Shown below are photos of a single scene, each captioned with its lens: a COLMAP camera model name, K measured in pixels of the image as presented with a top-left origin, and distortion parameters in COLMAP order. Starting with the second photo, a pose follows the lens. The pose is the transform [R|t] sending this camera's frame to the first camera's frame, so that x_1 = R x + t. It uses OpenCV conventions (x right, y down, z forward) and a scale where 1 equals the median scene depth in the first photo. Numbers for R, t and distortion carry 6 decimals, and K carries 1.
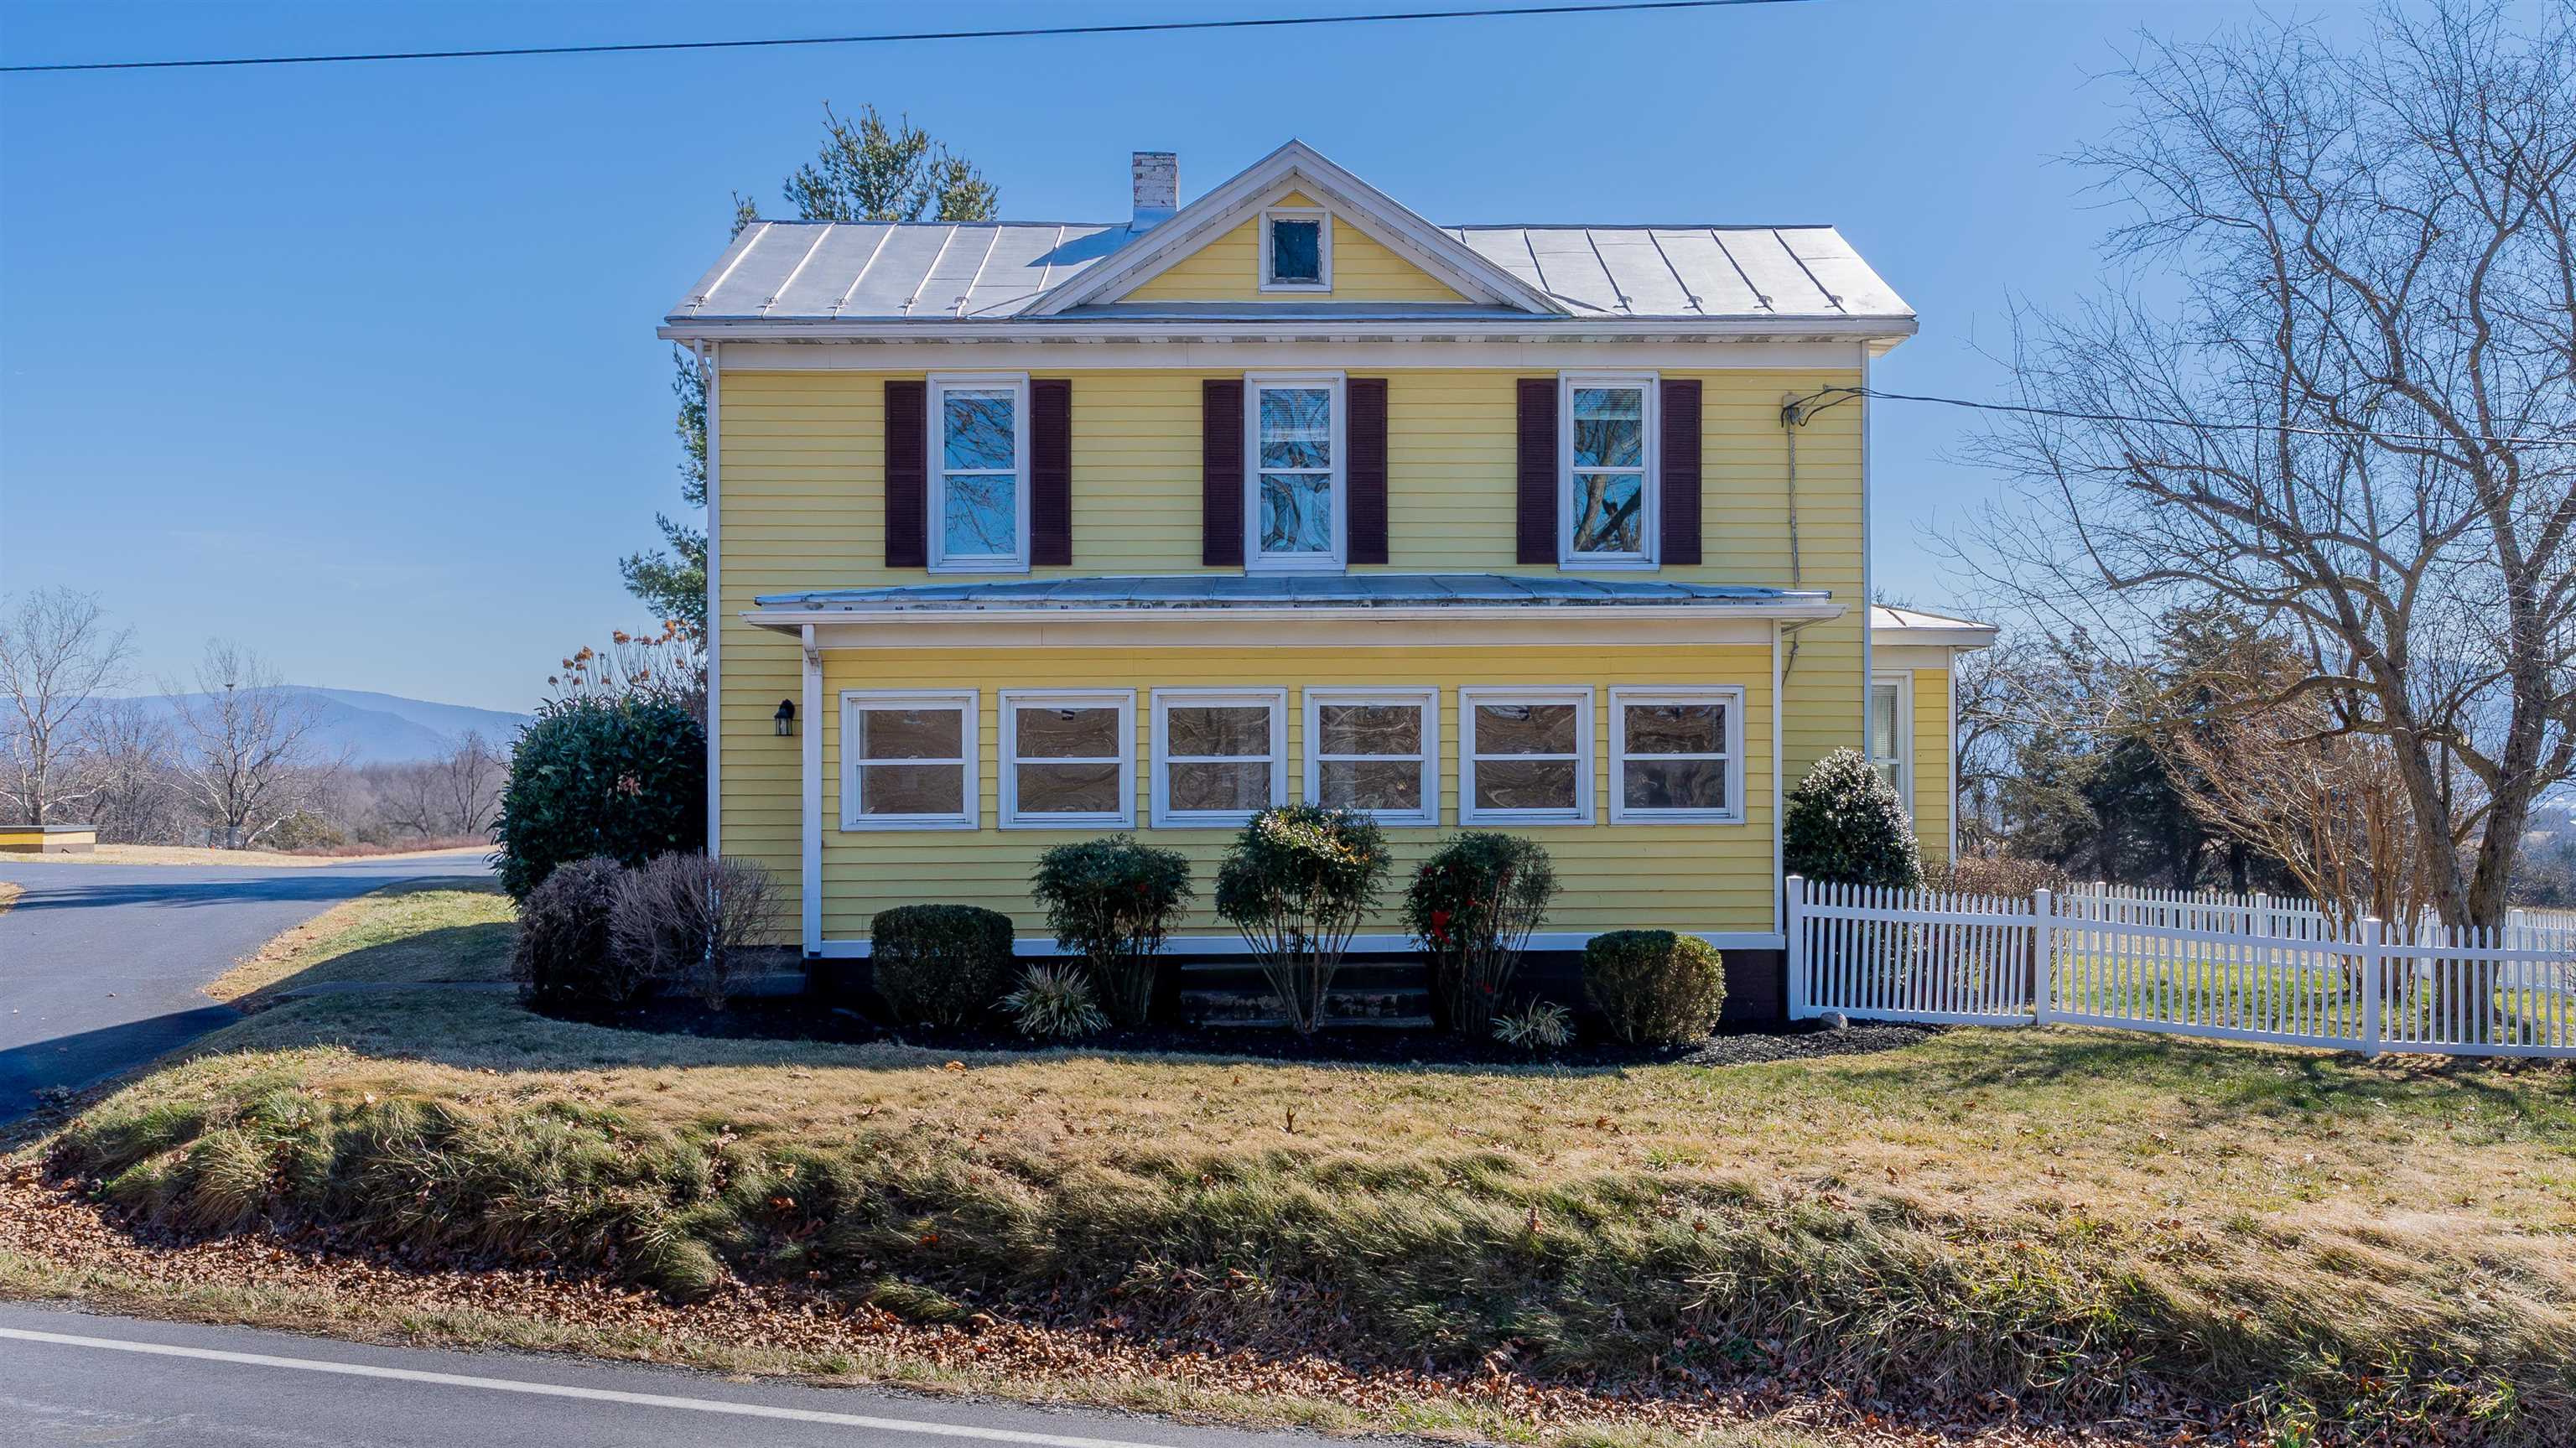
lens RADIAL K [[2100.2, 0, 1301.1], [0, 2100.2, 746.1], [0, 0, 1]] dist [-0.002671, 0.000014]
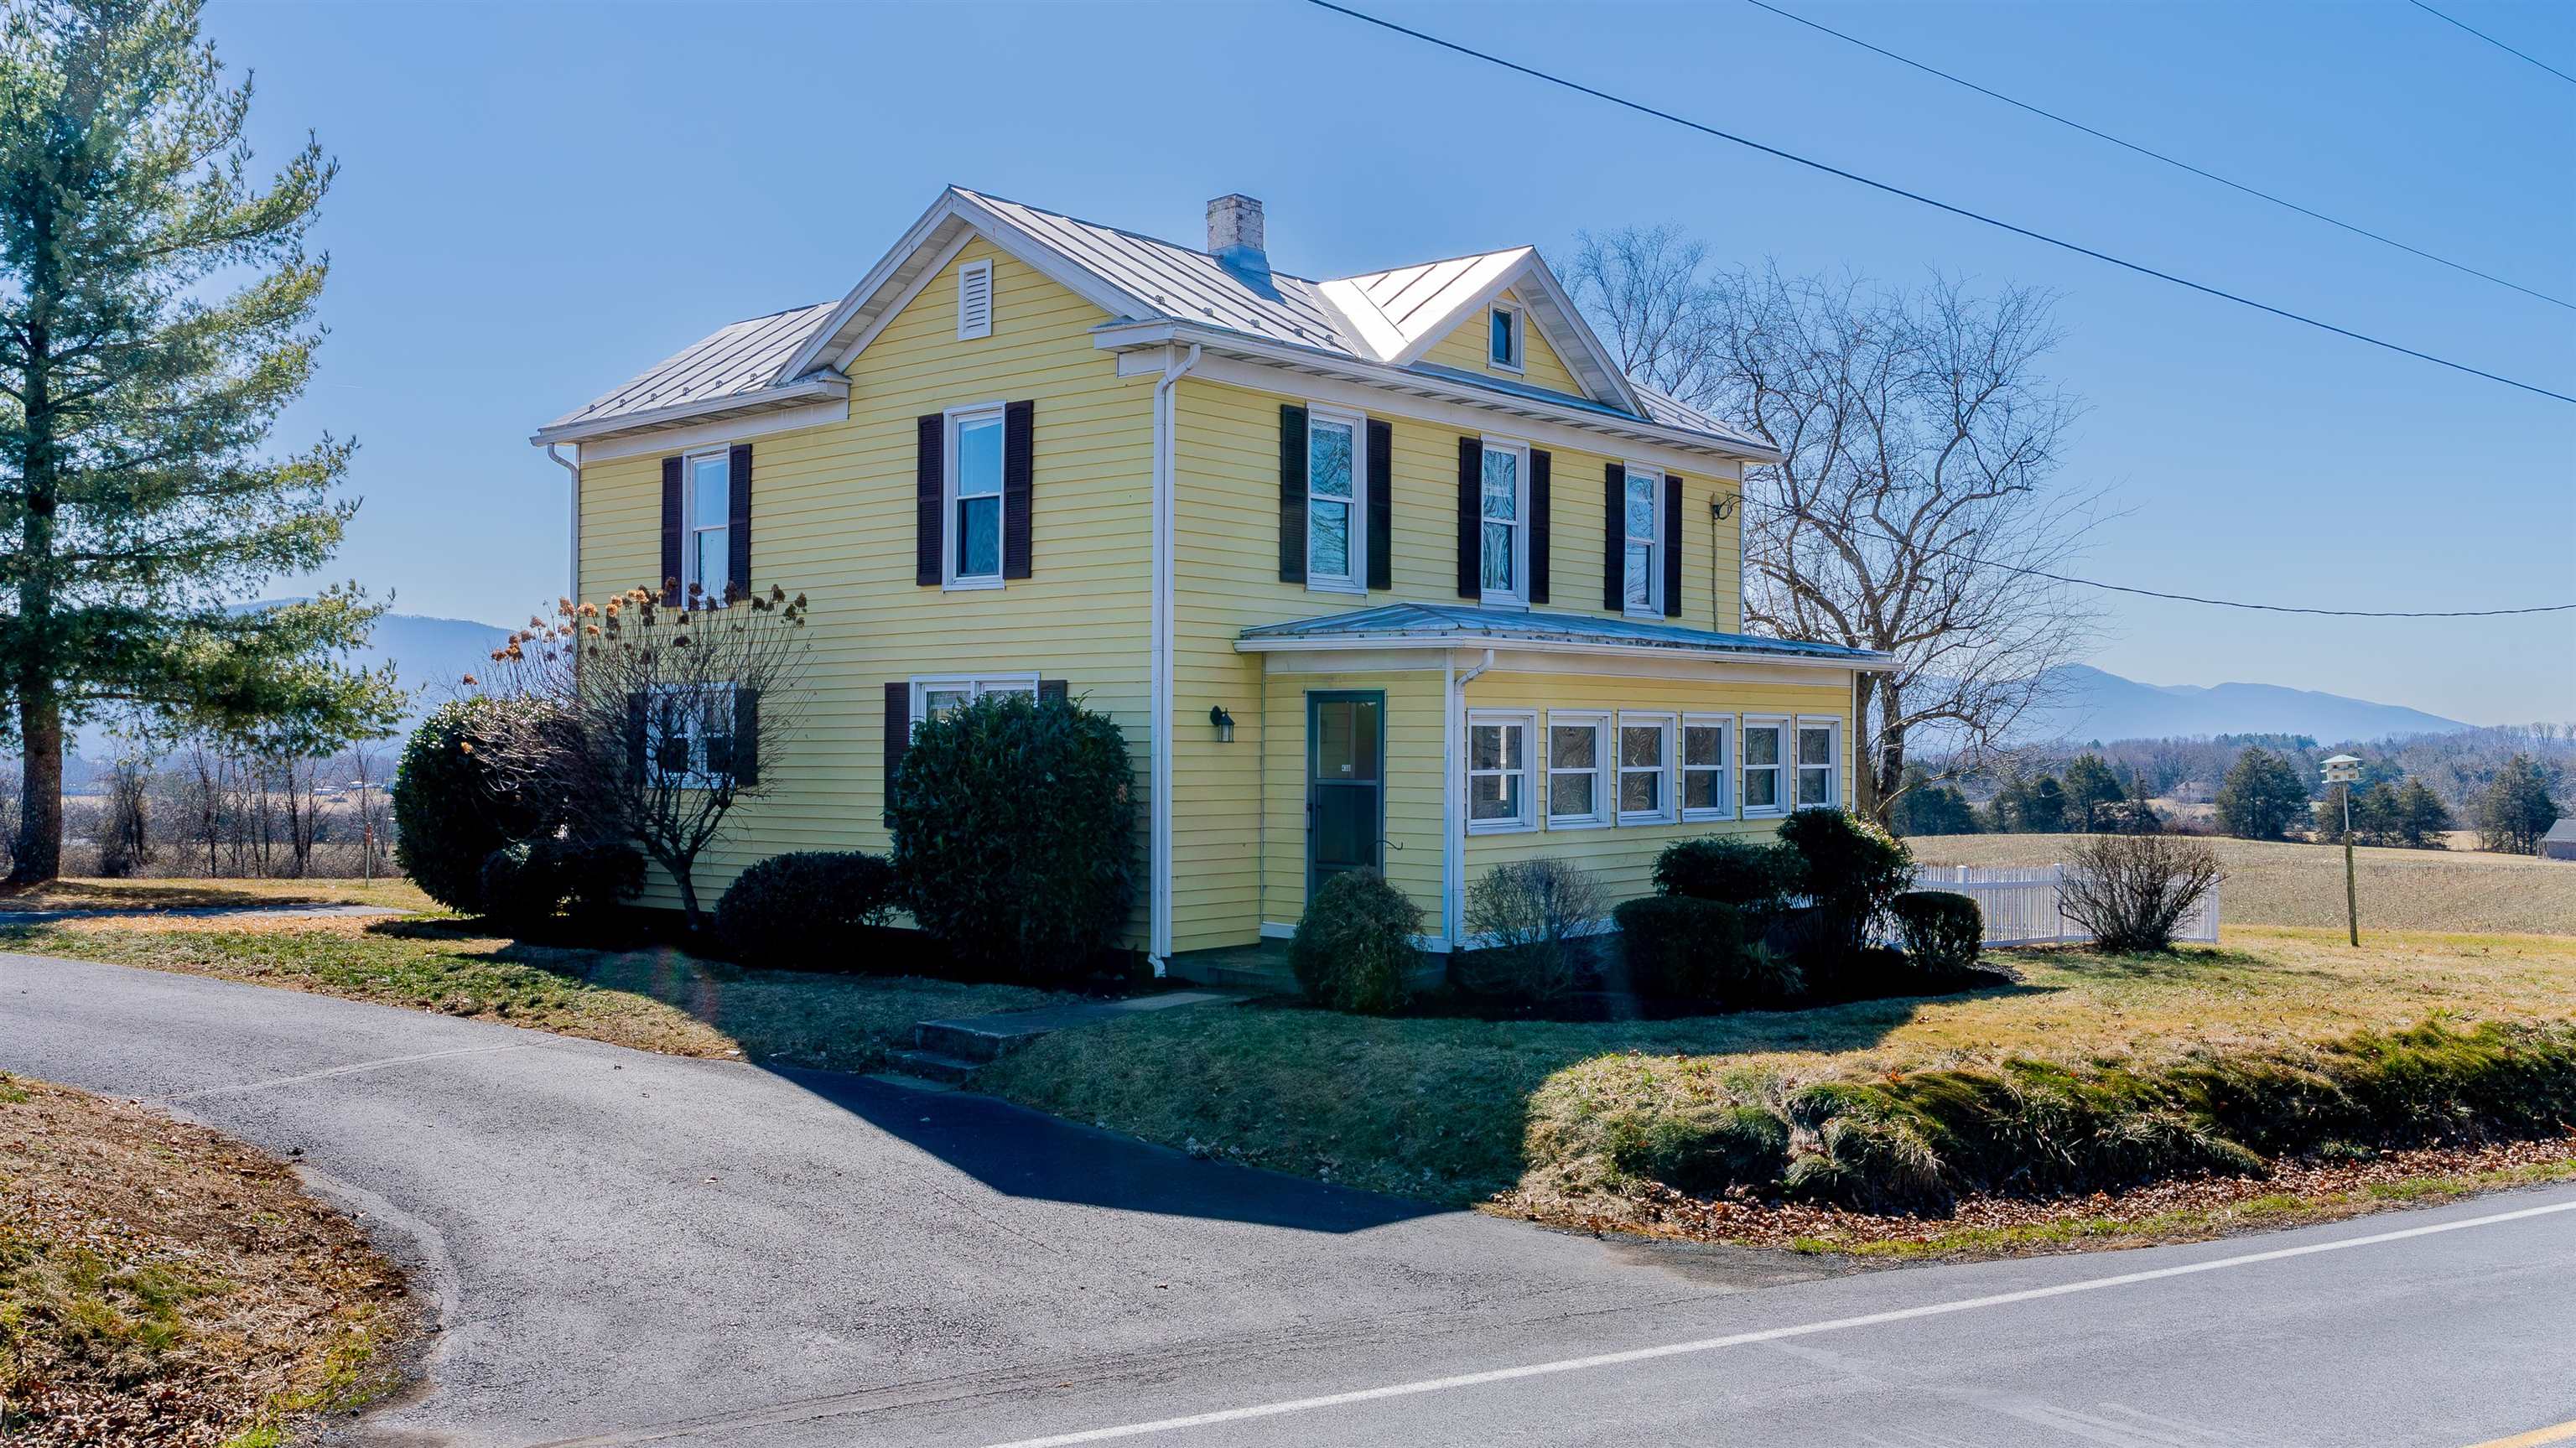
lens RADIAL K [[2106.2, 0, 1286.3], [0, 2106.2, 718.4], [0, 0, 1]] dist [0.005991, -0.013411]
pose [[0.678664, 0.016786, 0.734257, -0.962388], [-0.019500, 0.999798, -0.004833, -0.011966], [-0.734190, -0.011038, 0.678854, 0.282452]]
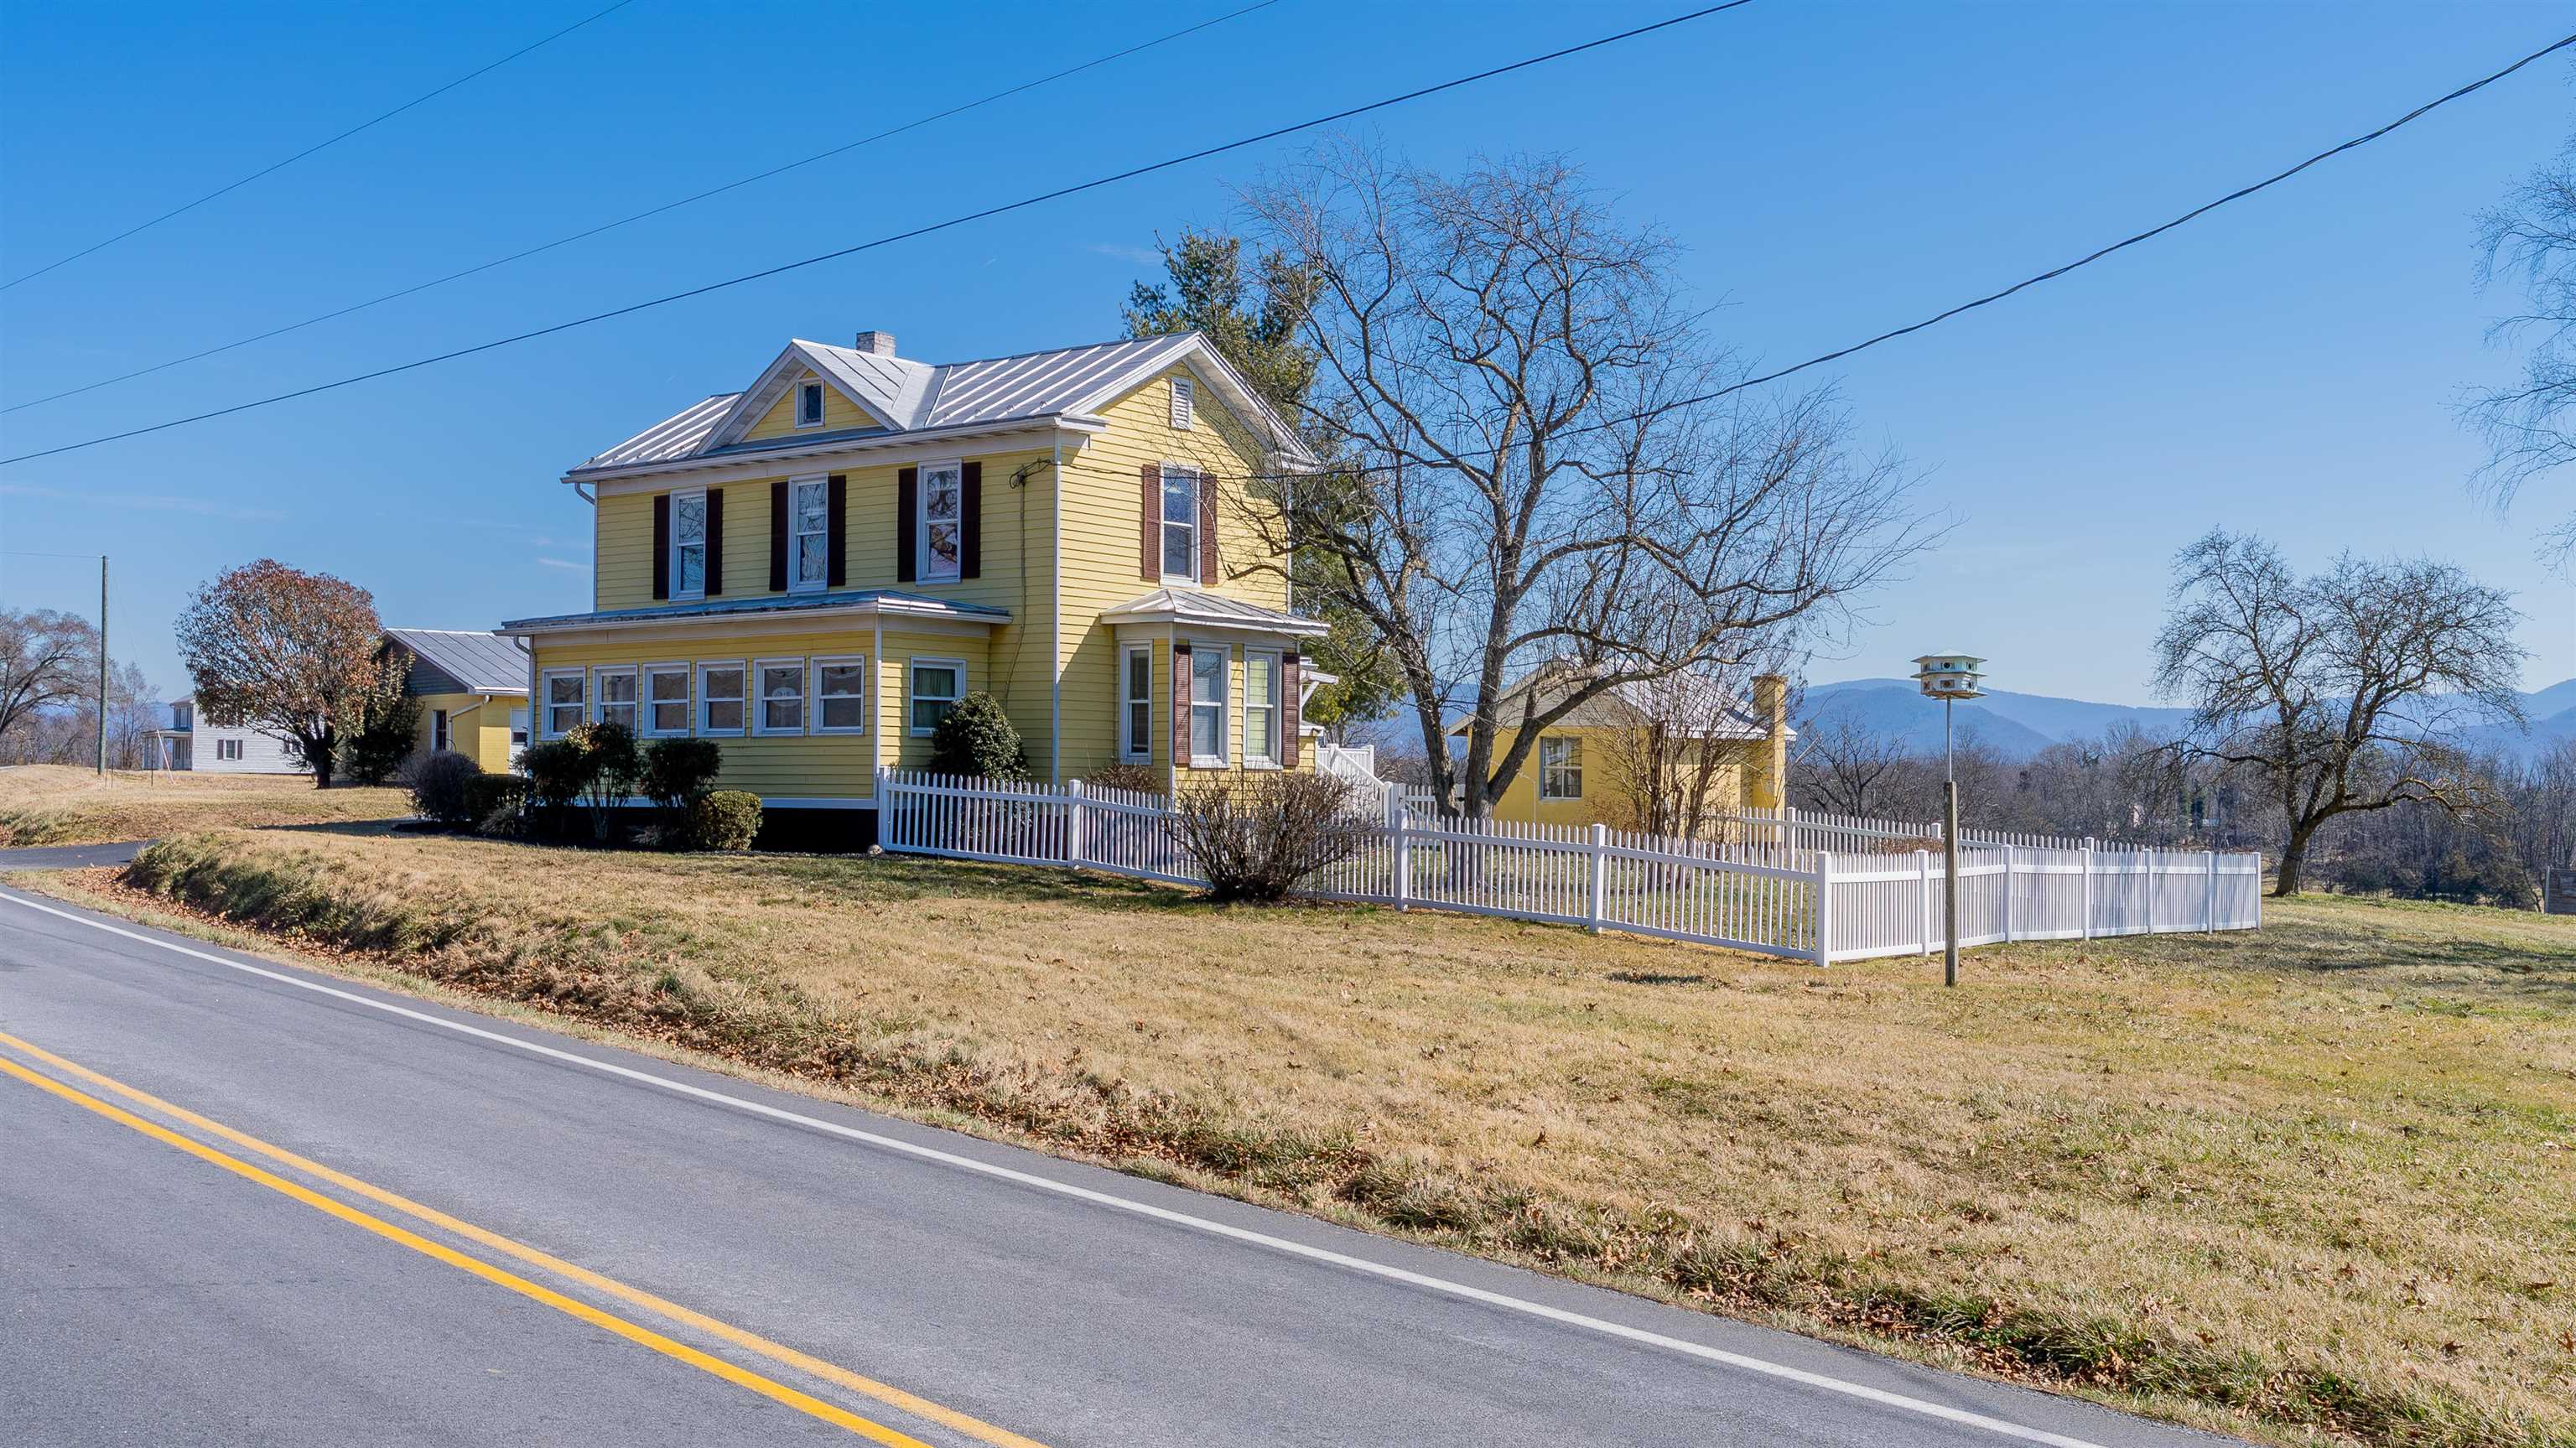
lens RADIAL K [[2599.4, 0, 1282.2], [0, 2599.4, 721.9], [0, 0, 1]] dist [0.104953, 0.000000]
pose [[0.757953, -0.007989, -0.652260, 1.663363], [0.001256, 0.999941, -0.010787, 0.044029], [0.652308, 0.007357, 0.757918, -0.344668]]
